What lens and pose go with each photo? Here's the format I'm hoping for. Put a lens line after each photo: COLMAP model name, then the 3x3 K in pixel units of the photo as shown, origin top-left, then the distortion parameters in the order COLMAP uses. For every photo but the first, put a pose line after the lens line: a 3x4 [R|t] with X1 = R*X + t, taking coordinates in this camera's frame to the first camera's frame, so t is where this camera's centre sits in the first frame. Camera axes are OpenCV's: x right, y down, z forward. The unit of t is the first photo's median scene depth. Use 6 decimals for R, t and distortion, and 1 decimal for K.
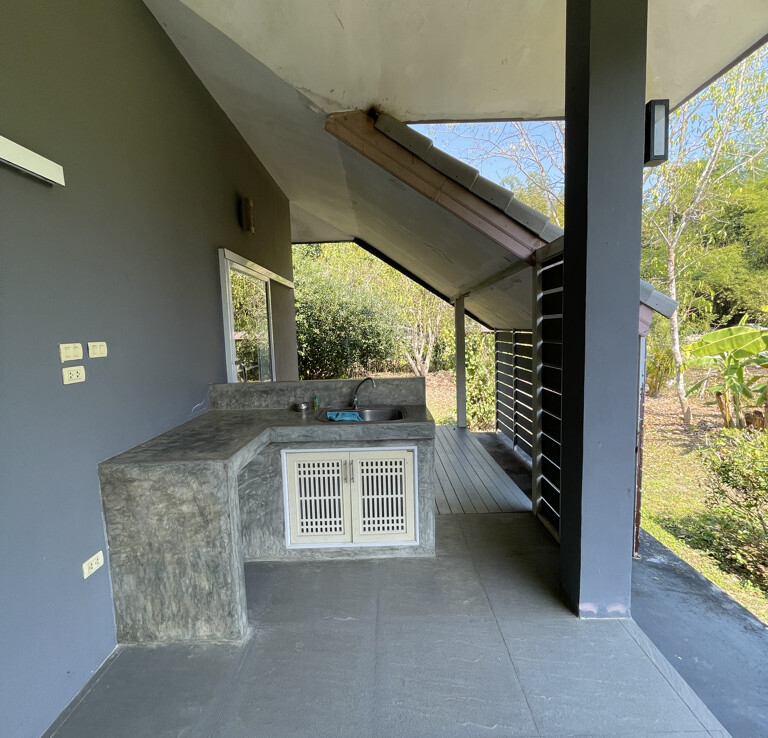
lens RADIAL K [[413.7, 0, 387.4], [0, 413.7, 371.5], [0, 0, 1]] dist [-0.001101, -0.001155]
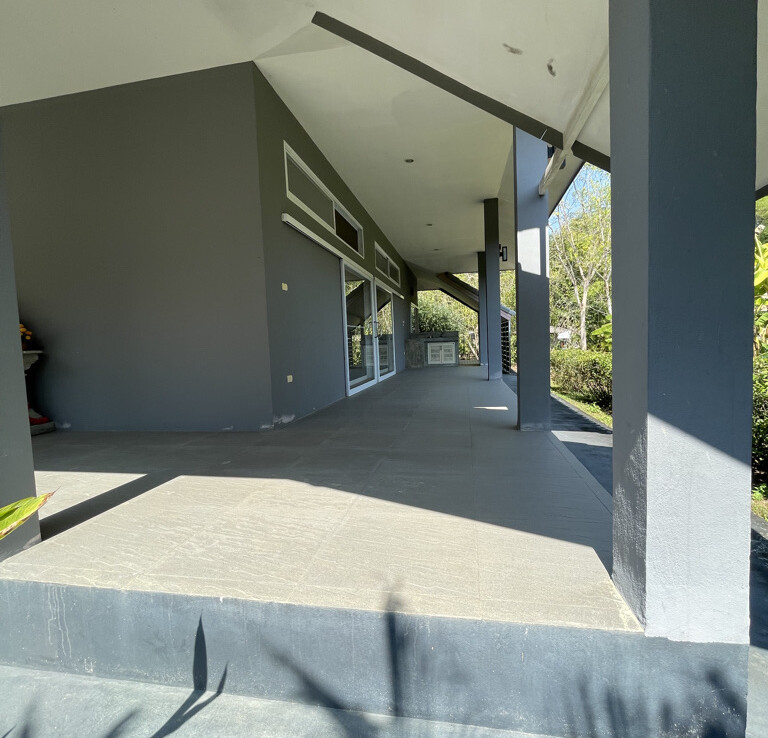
lens RADIAL K [[413.7, 0, 387.4], [0, 413.7, 371.5], [0, 0, 1]] dist [-0.001101, -0.001155]
pose [[0.981345, 0.002203, -0.192240, 0.079826], [-0.007174, 0.999658, -0.025167, 0.230146], [0.192119, 0.026077, 0.981025, -1.400095]]
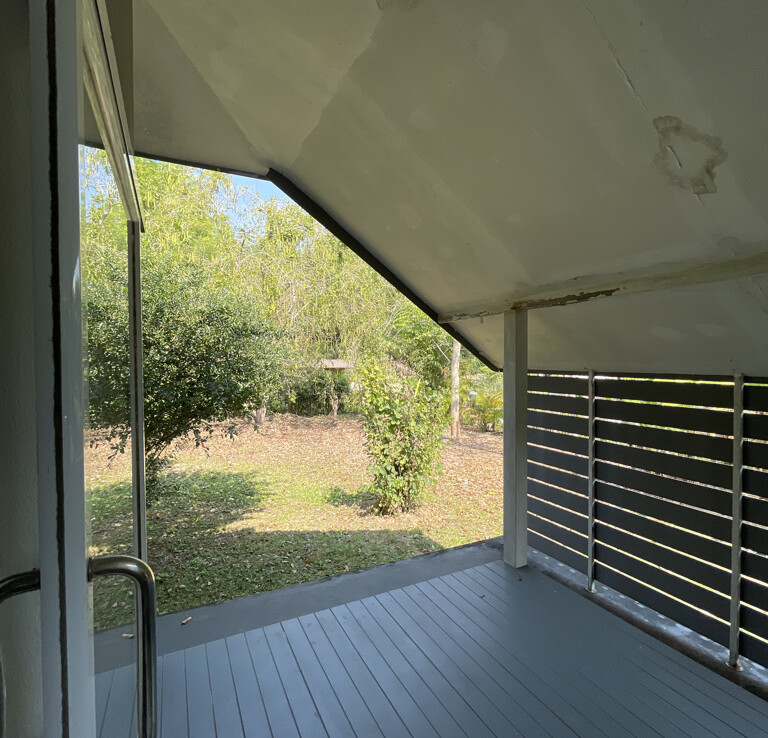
lens RADIAL K [[413.7, 0, 387.4], [0, 413.7, 371.5], [0, 0, 1]] dist [-0.001101, -0.001155]
pose [[0.887367, 0.020765, 0.460596, -0.173066], [0.017298, 0.996783, -0.078263, -0.056357], [-0.460739, 0.077415, 0.884153, 0.539350]]
